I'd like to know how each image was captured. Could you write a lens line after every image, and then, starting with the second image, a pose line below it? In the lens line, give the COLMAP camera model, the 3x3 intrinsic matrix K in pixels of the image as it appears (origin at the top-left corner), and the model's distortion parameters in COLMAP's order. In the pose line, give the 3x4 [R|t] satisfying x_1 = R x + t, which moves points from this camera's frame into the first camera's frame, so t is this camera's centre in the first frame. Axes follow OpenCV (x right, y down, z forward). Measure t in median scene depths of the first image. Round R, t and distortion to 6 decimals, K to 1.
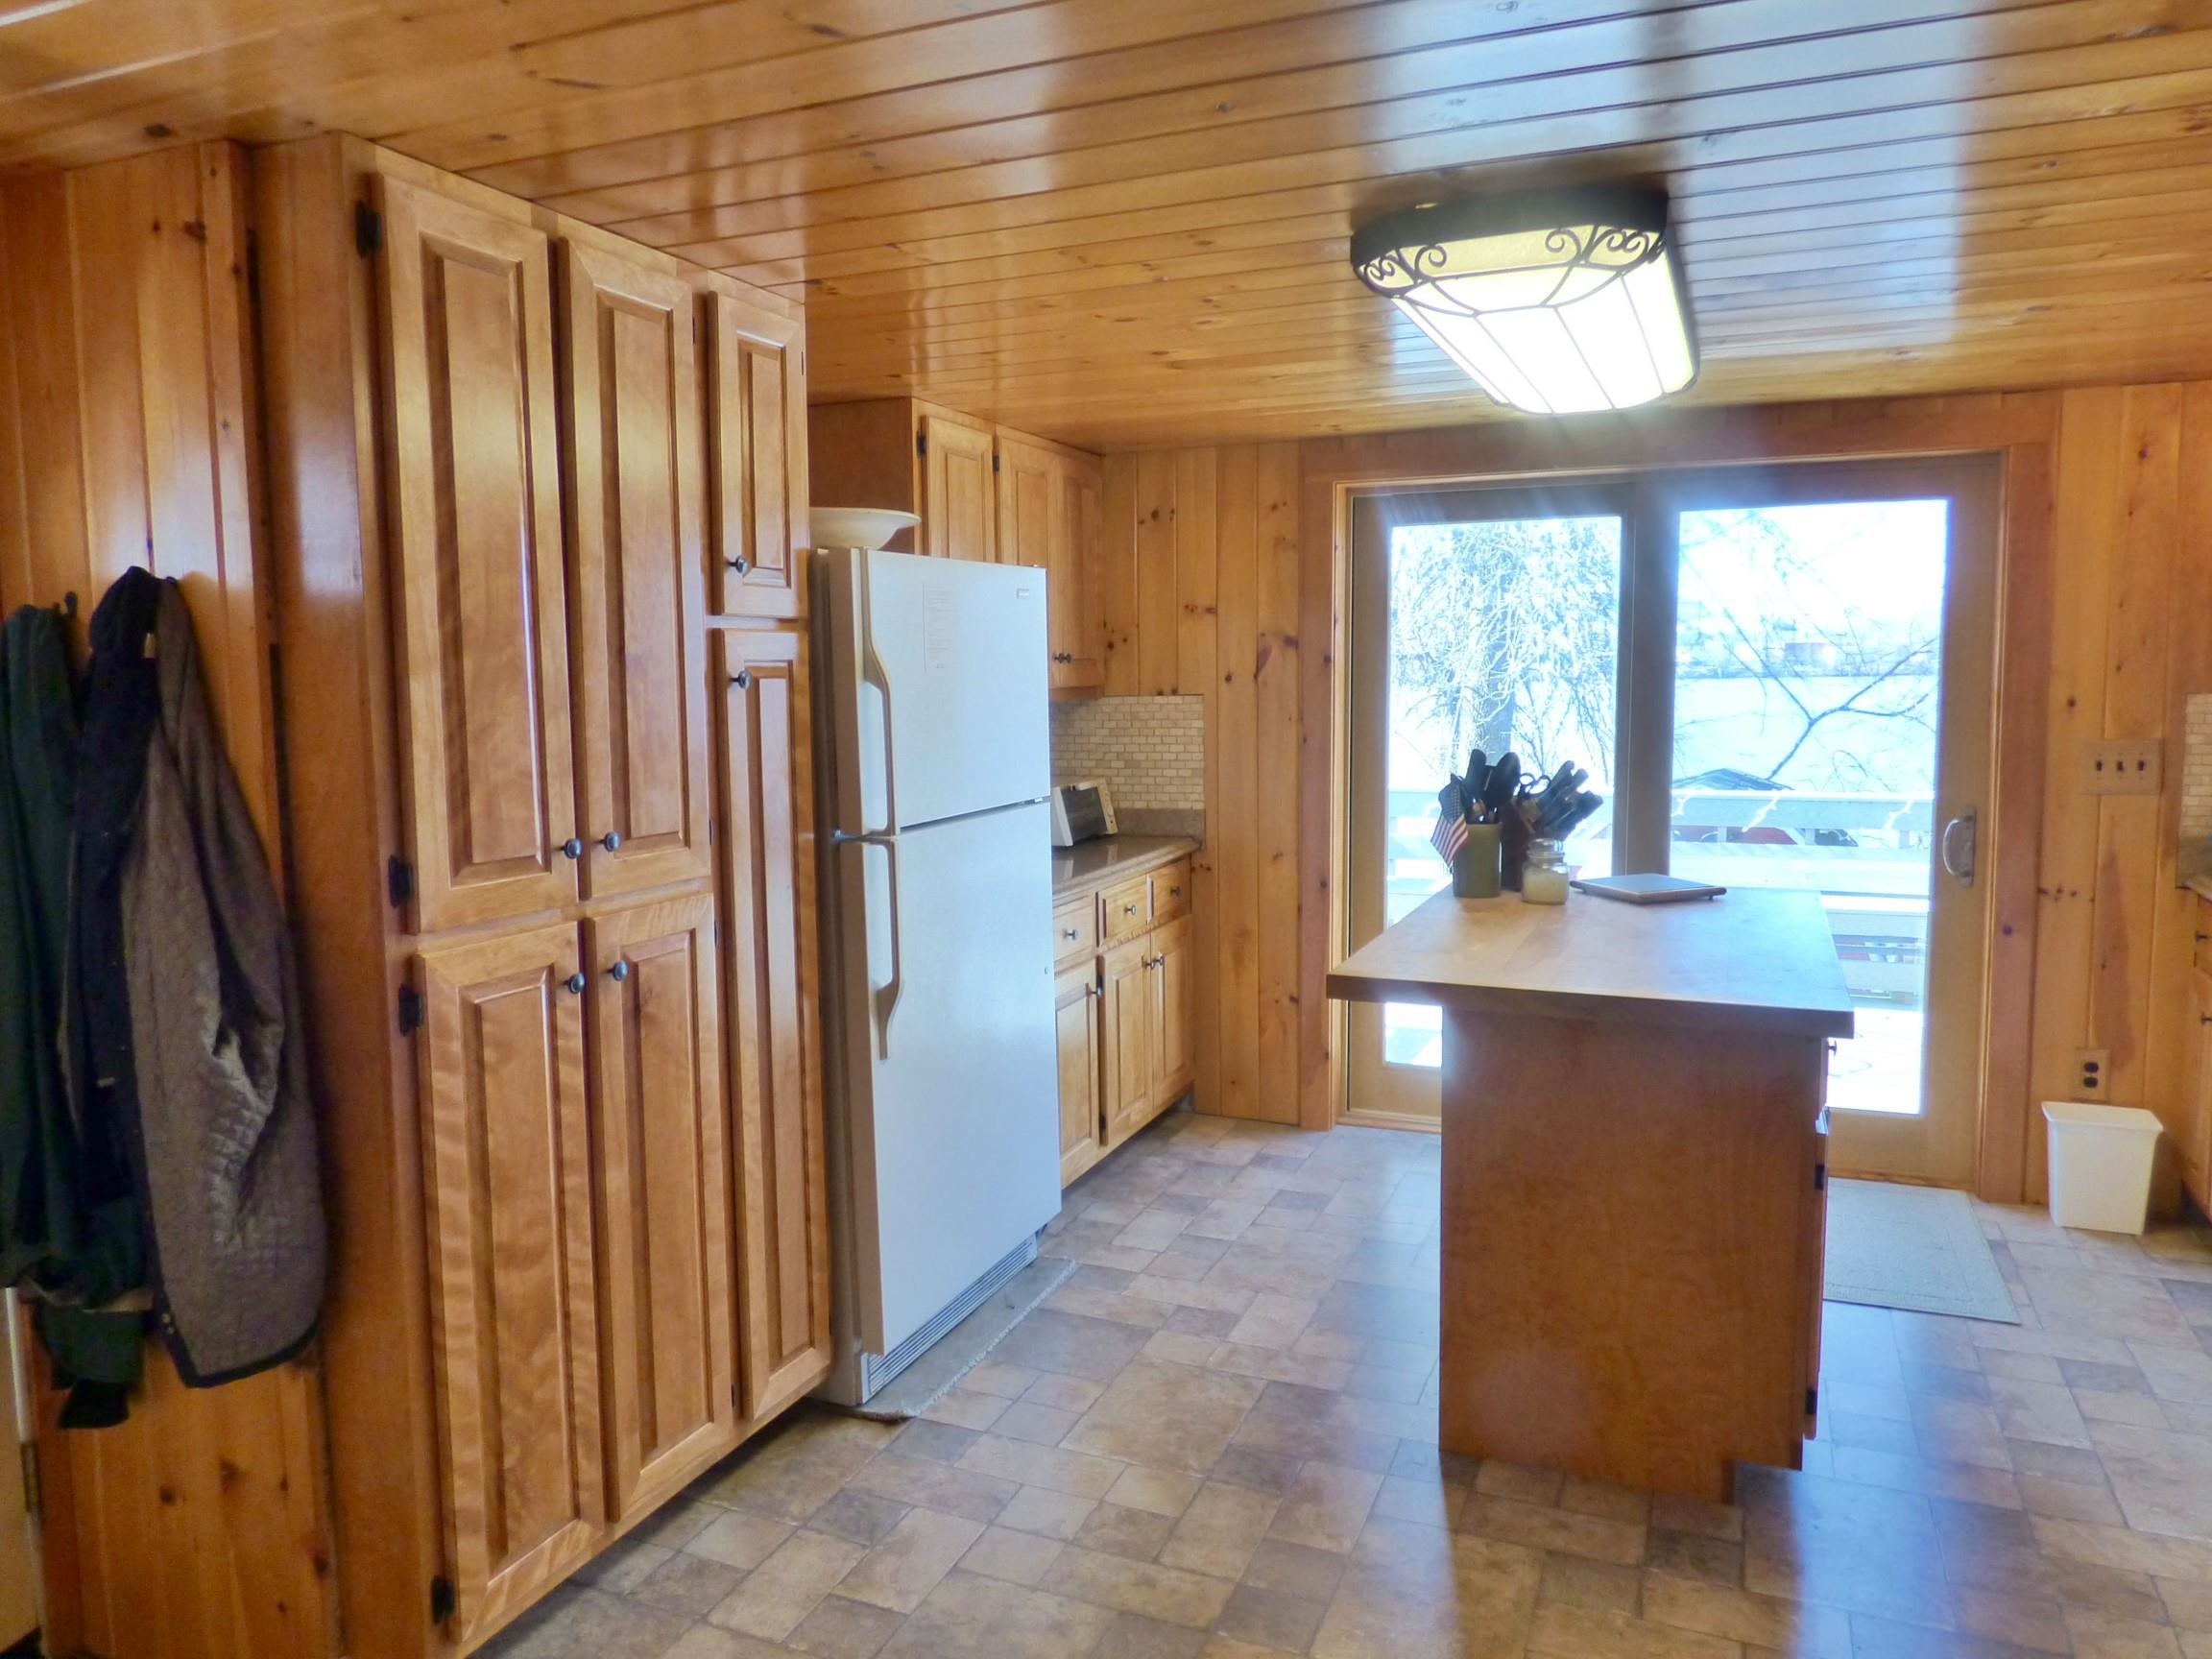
lens RADIAL K [[1468.4, 0, 1106.0], [0, 1468.4, 829.5], [0, 0, 1]] dist [0.002841, -0.022641]
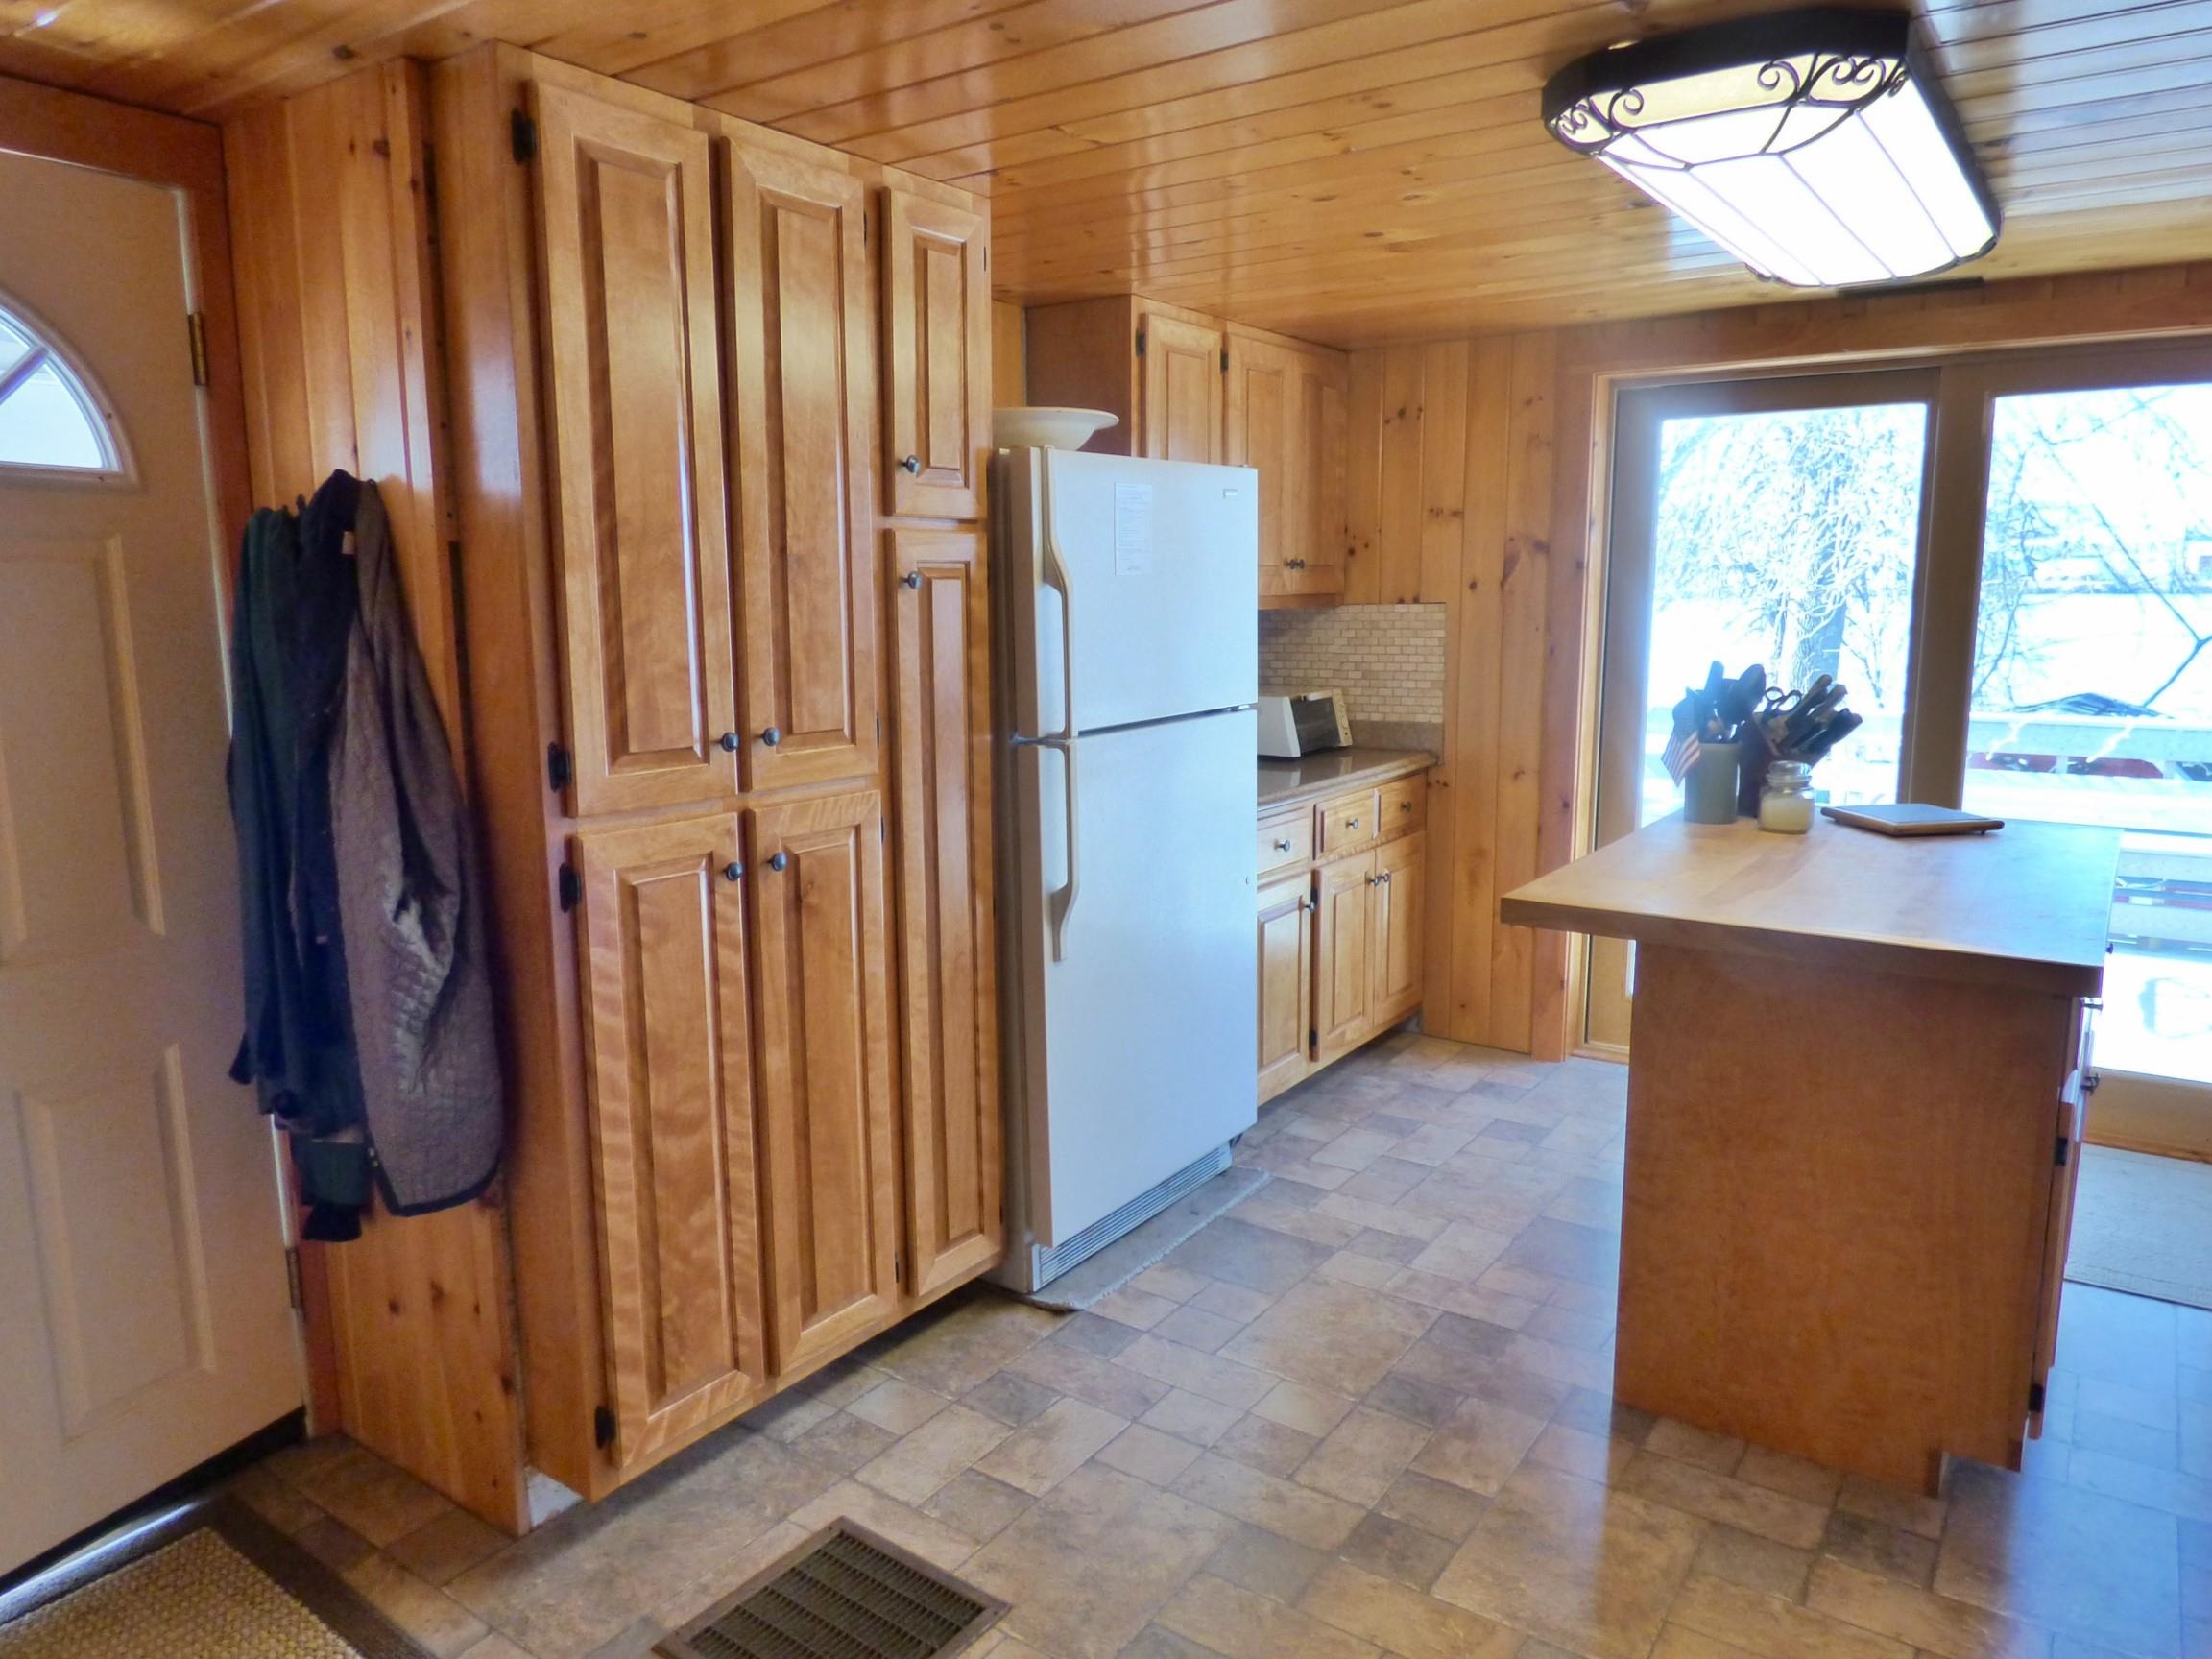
lens RADIAL K [[1453.6, 0, 1107.5], [0, 1453.6, 830.7], [0, 0, 1]] dist [0.002292, -0.019802]
pose [[0.977896, 0.037962, -0.205617, 0.089635], [-0.025455, 0.997680, 0.063134, 0.003516], [0.207537, -0.056505, 0.976594, 0.037535]]
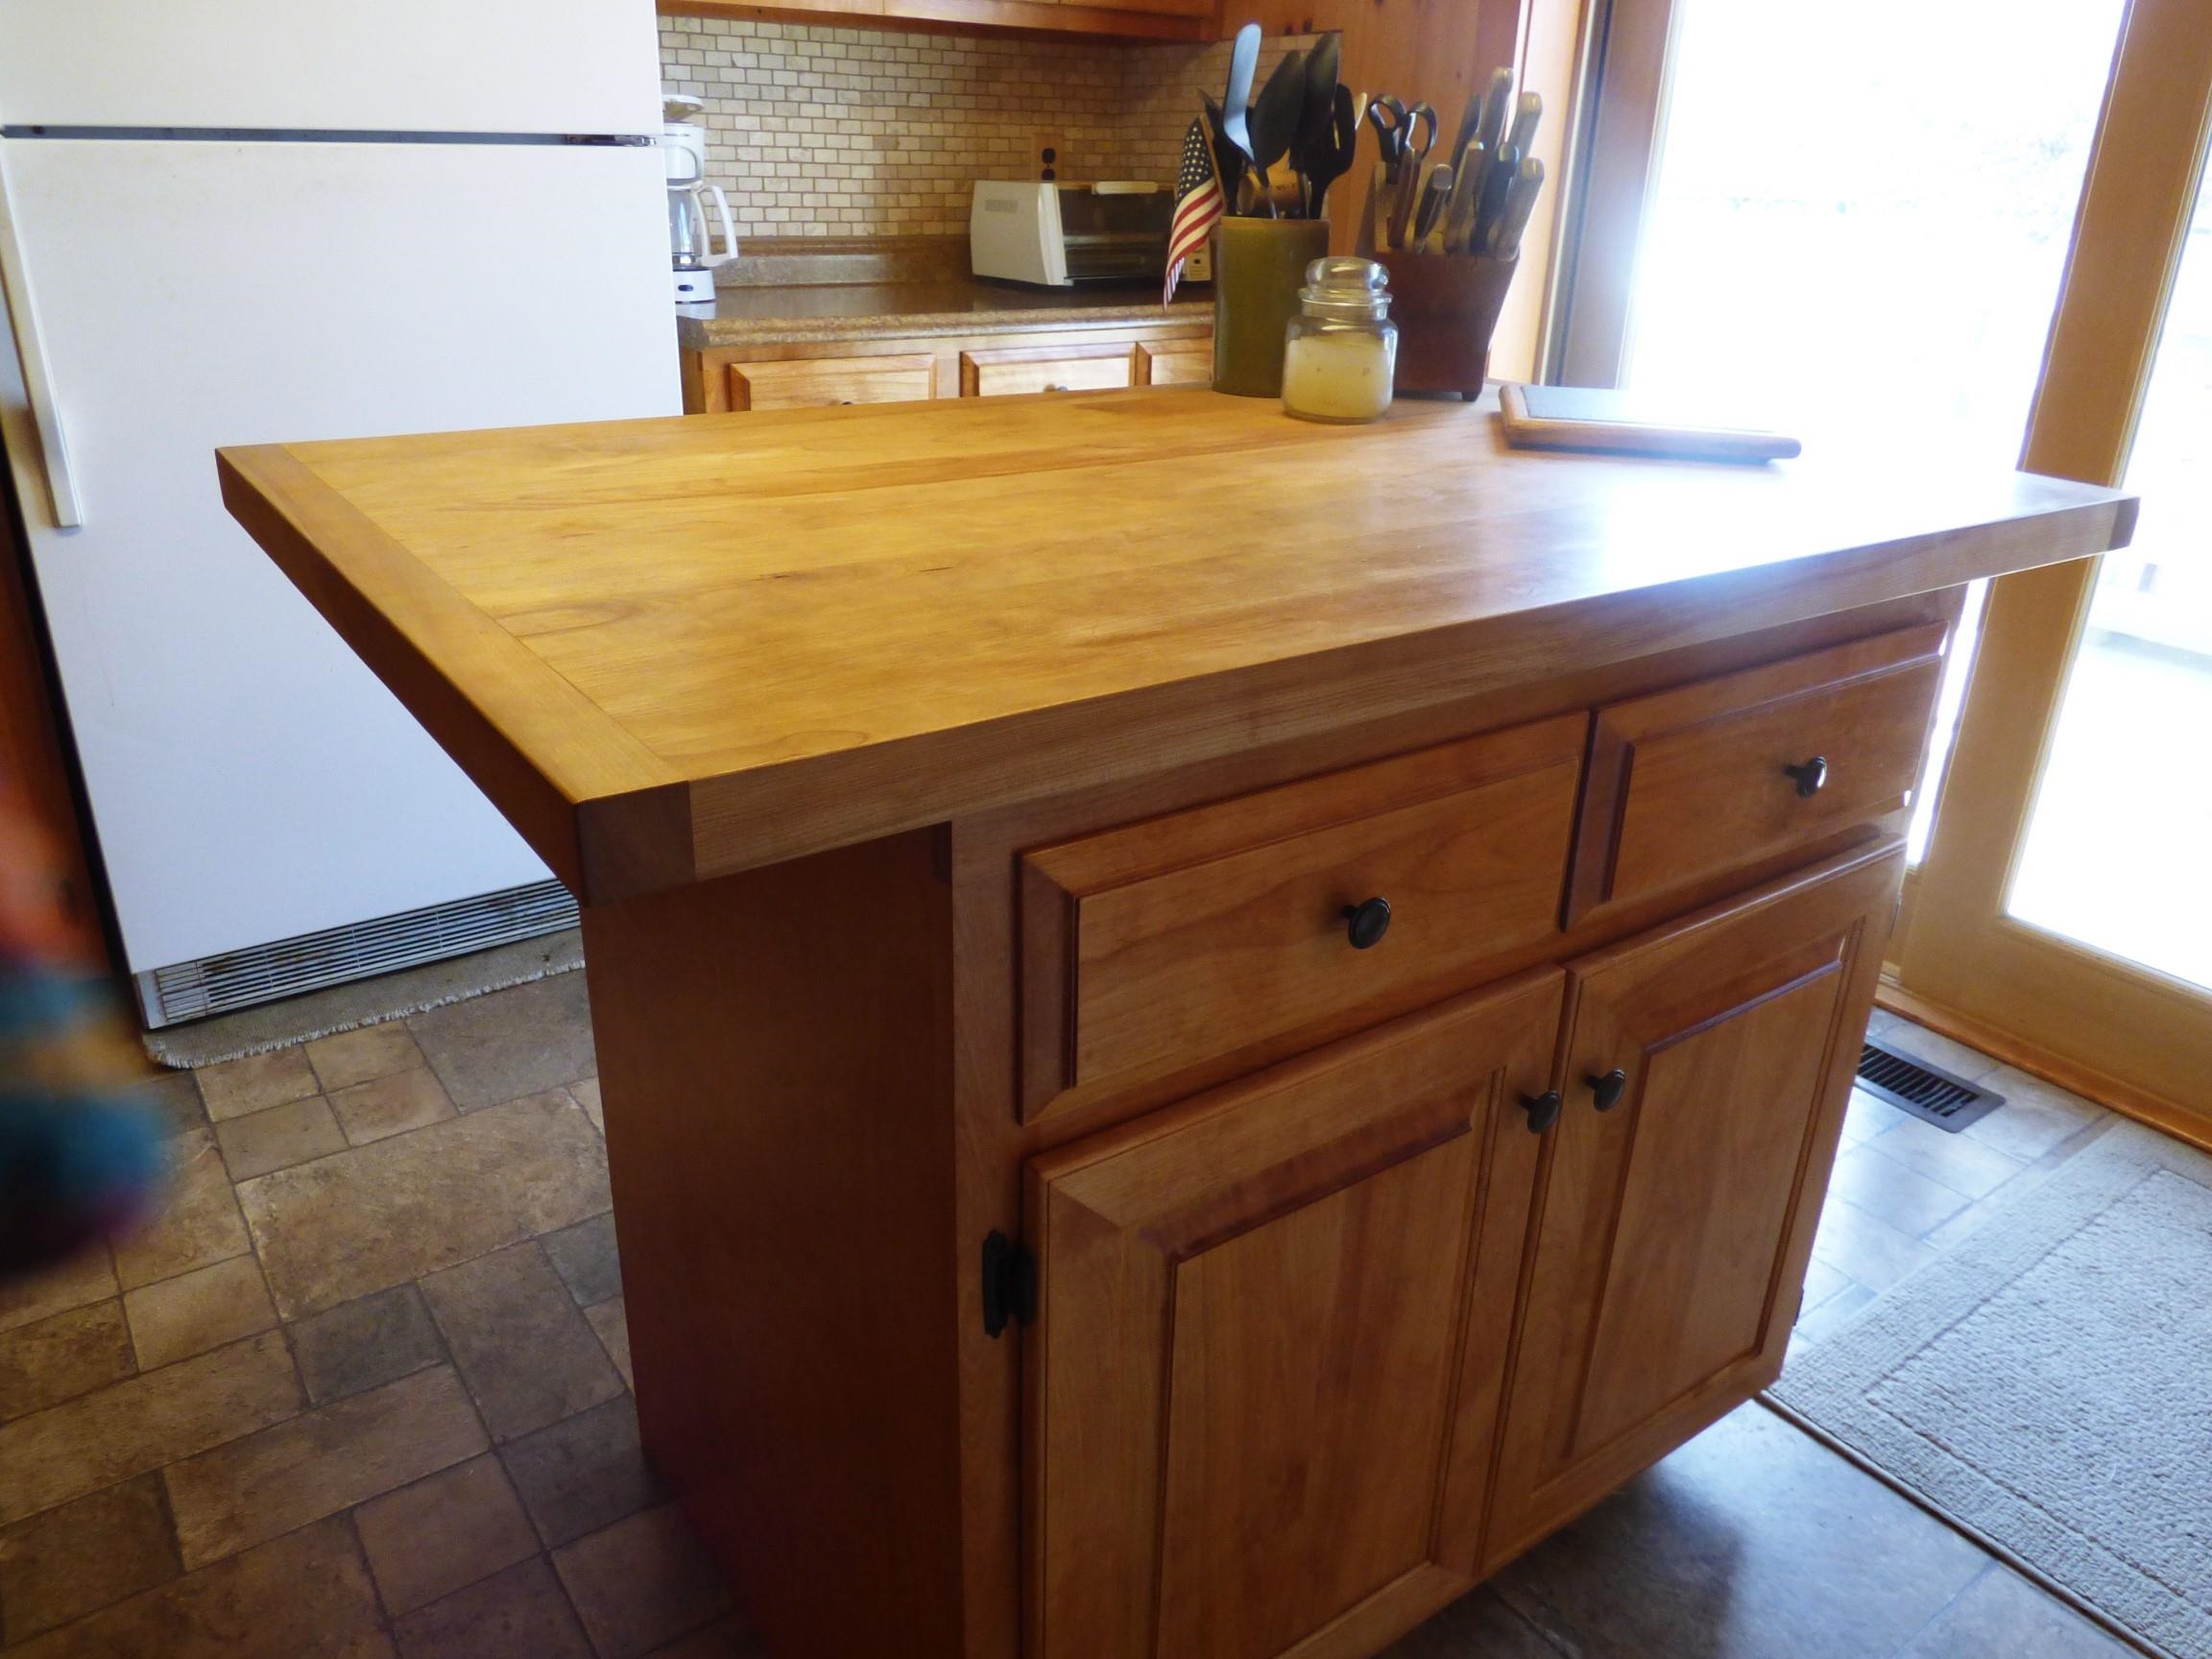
lens RADIAL K [[1583.6, 0, 1106.0], [0, 1583.6, 829.5], [0, 0, 1]] dist [-0.021512, -0.000649]
pose [[0.856469, 0.238909, -0.457583, 0.589582], [-0.098423, 0.945768, 0.309574, 0.032256], [0.506728, -0.220104, 0.833535, 0.694506]]
